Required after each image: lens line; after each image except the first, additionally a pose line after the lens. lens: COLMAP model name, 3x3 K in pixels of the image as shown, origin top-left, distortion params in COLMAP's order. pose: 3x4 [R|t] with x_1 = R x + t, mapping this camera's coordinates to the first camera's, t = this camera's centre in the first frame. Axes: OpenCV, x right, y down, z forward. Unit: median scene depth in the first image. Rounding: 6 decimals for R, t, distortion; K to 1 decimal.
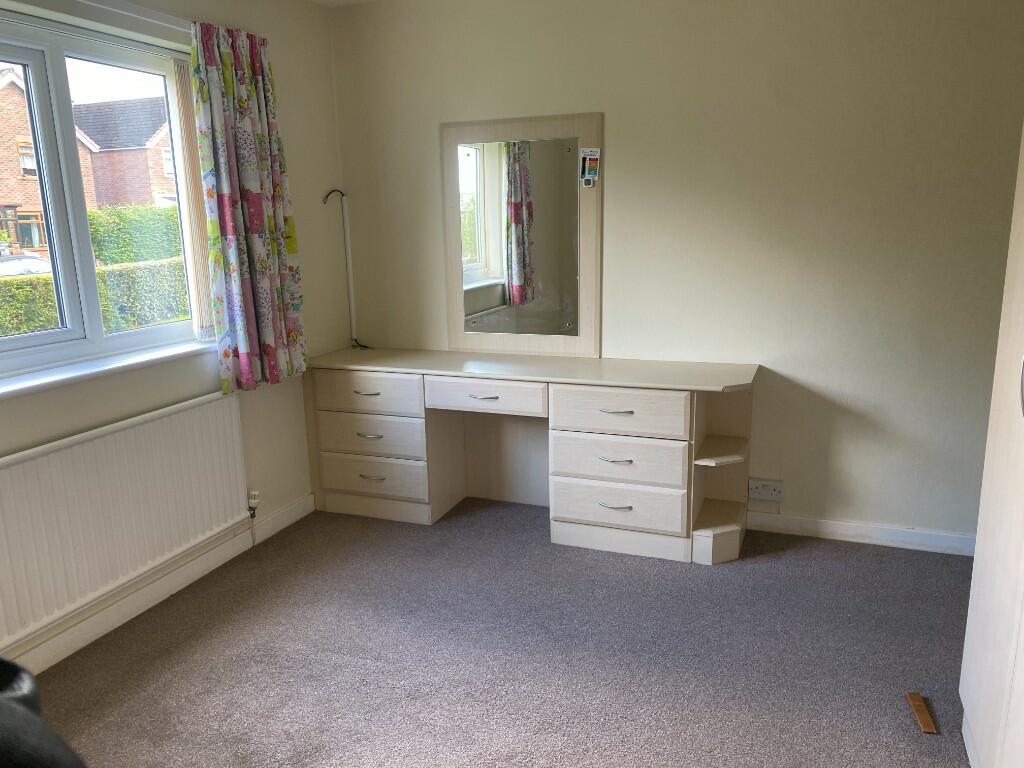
lens RADIAL K [[774.5, 0, 512.2], [0, 774.5, 385.6], [0, 0, 1]] dist [-0.006764, -0.000794]
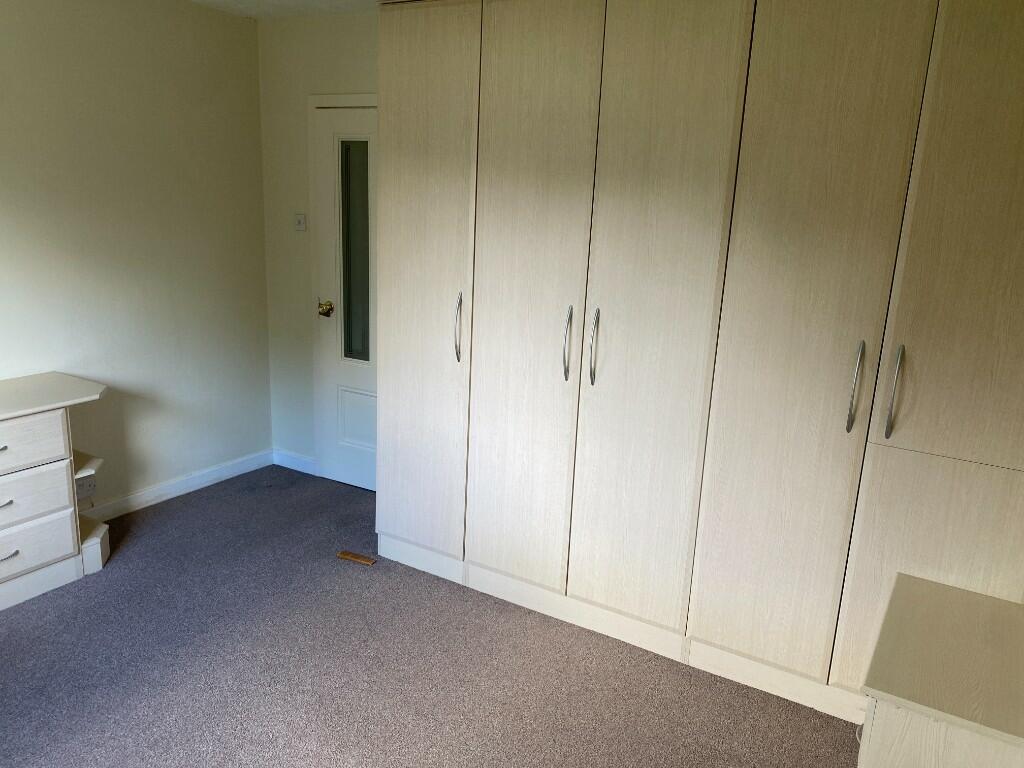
lens RADIAL K [[774.5, 0, 511.5], [0, 774.5, 383.0], [0, 0, 1]] dist [-0.006764, -0.000794]
pose [[0.170320, -0.213771, 0.961922, -0.582563], [0.169752, 0.967956, 0.185055, -0.103227], [-0.970657, 0.131769, 0.201151, 0.238221]]
